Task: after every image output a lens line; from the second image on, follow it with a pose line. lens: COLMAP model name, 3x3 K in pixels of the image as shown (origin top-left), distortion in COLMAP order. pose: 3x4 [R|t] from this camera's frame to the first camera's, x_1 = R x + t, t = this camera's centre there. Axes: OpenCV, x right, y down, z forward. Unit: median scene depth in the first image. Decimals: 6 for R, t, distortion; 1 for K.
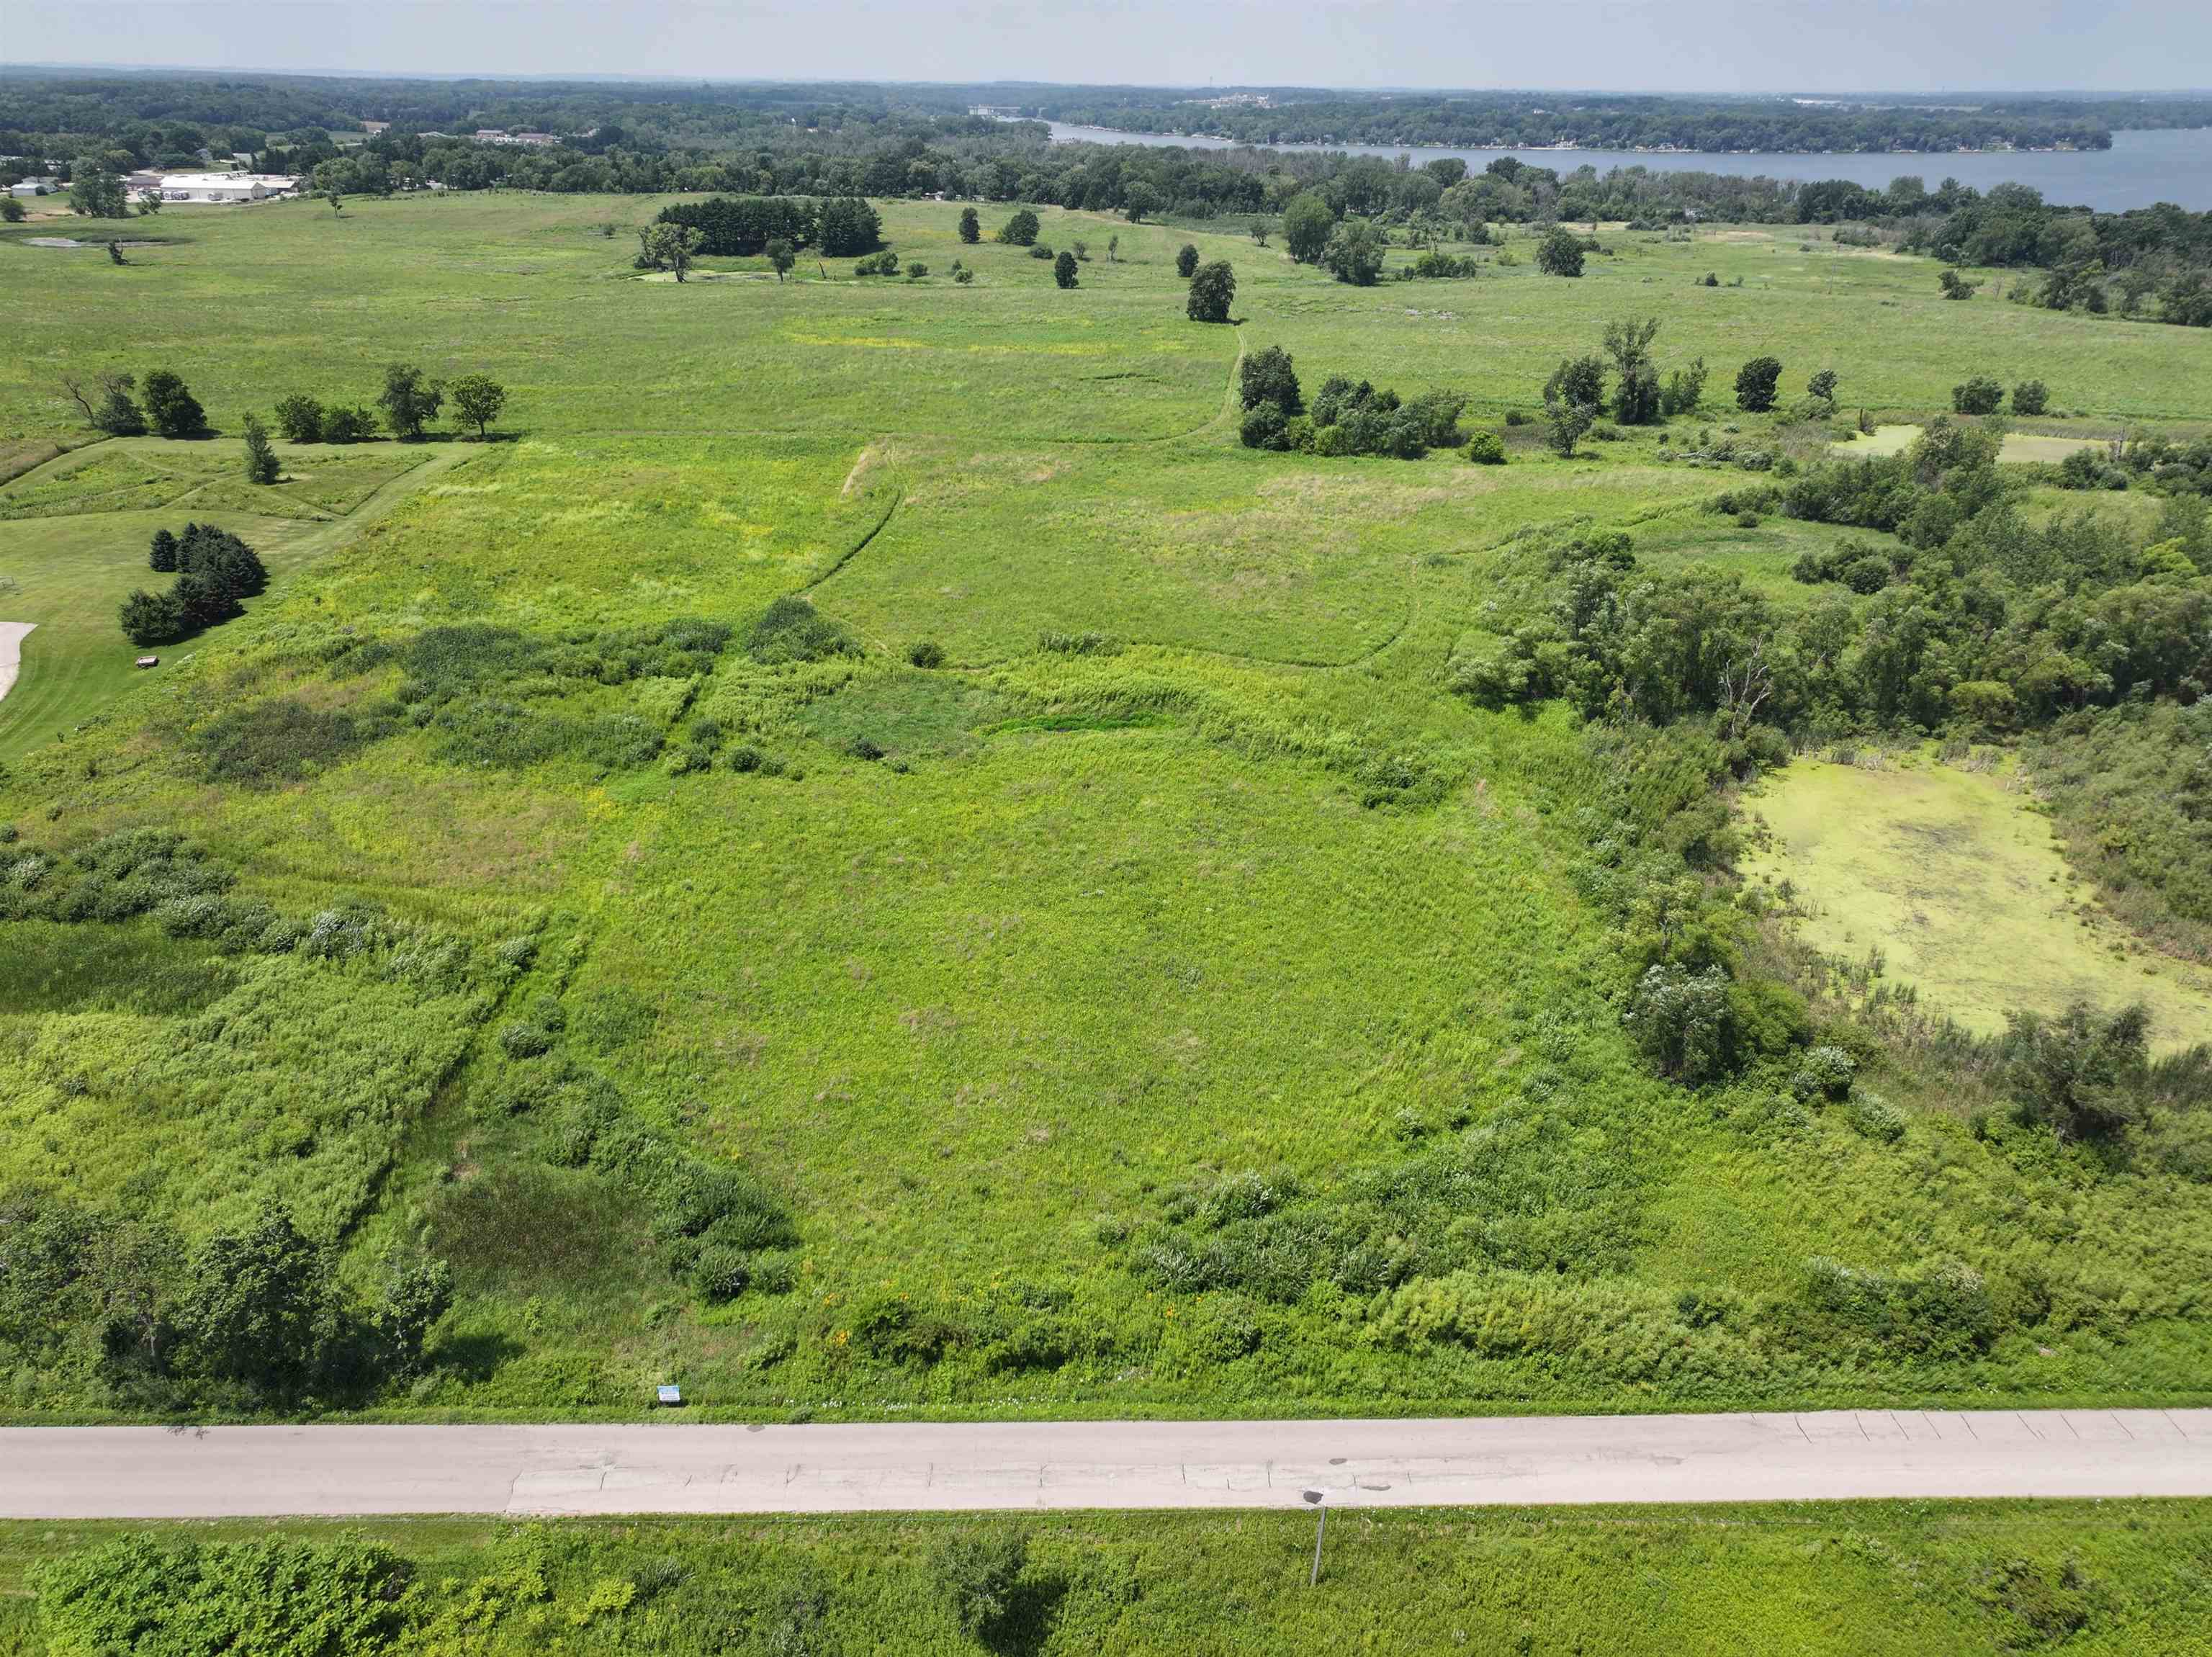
lens RADIAL K [[1555.9, 0, 1103.4], [0, 1555.9, 830.7], [0, 0, 1]] dist [-0.001773, 0.019240]
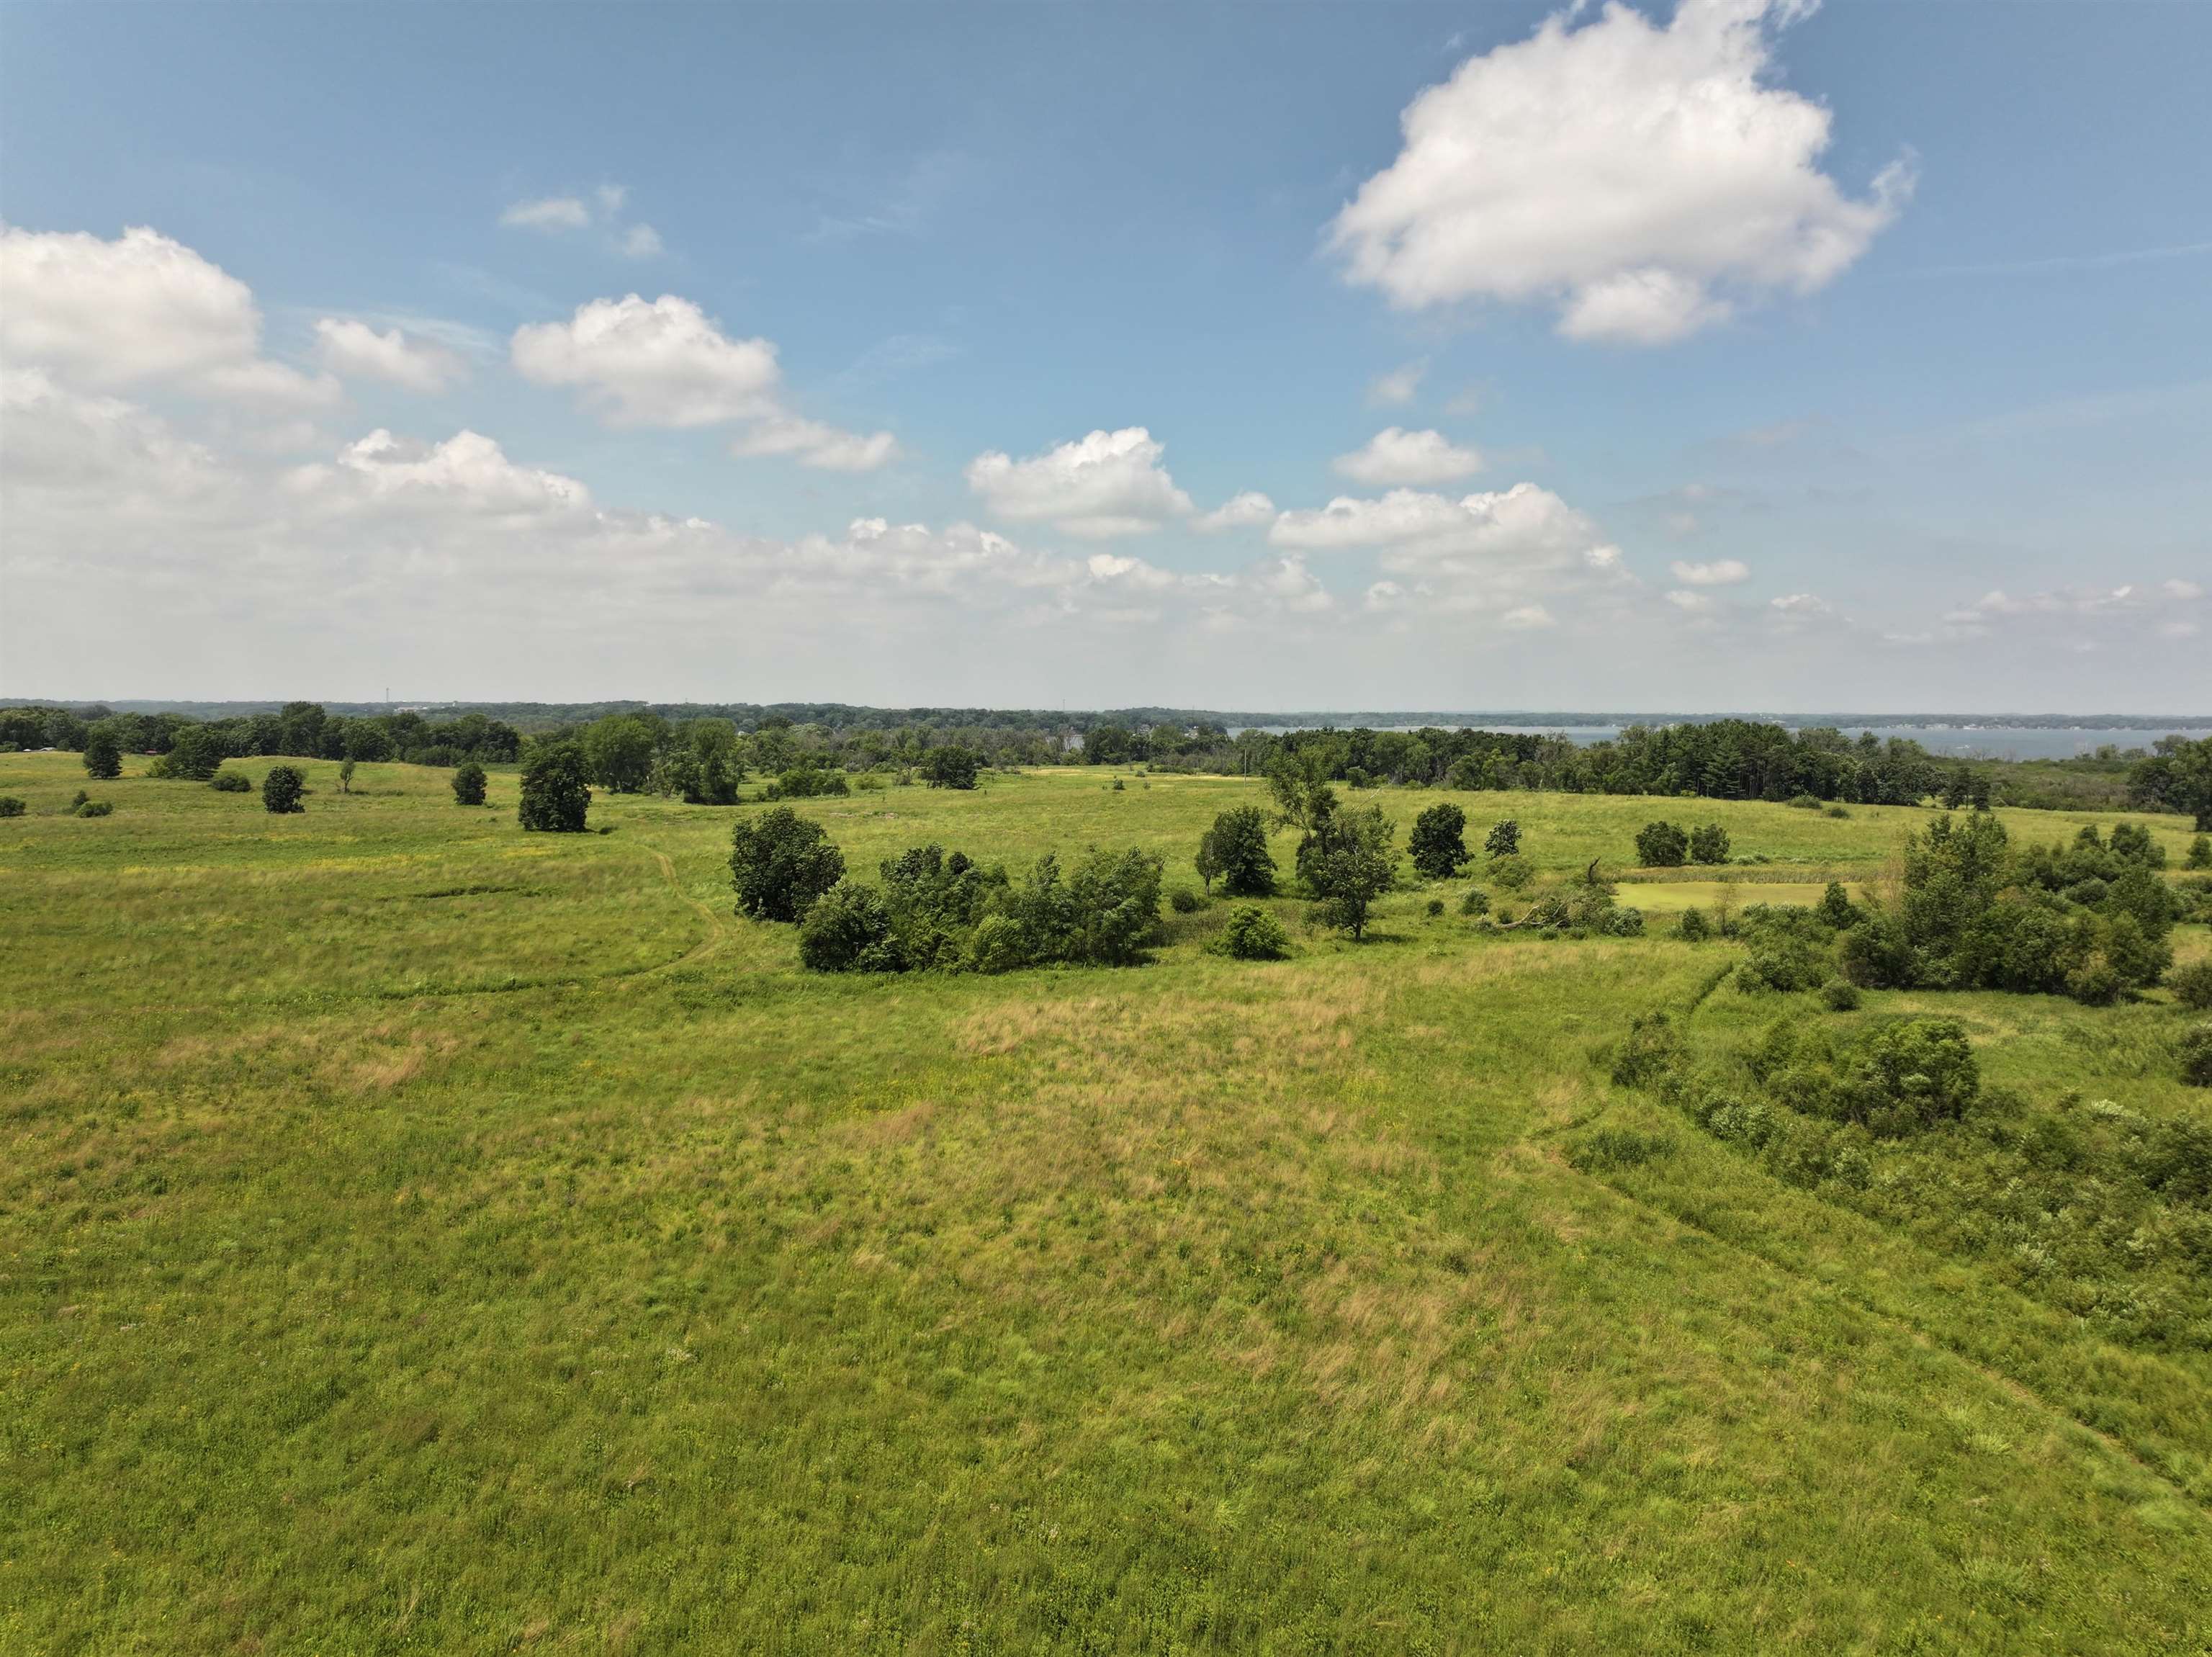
lens RADIAL K [[1555.9, 0, 1110.2], [0, 1555.9, 823.3], [0, 0, 1]] dist [-0.001773, 0.019240]
pose [[0.876307, -0.038468, 0.480214, -0.041204], [0.211648, 0.926199, -0.312027, -0.082665], [-0.432771, 0.375068, 0.819777, 0.378732]]
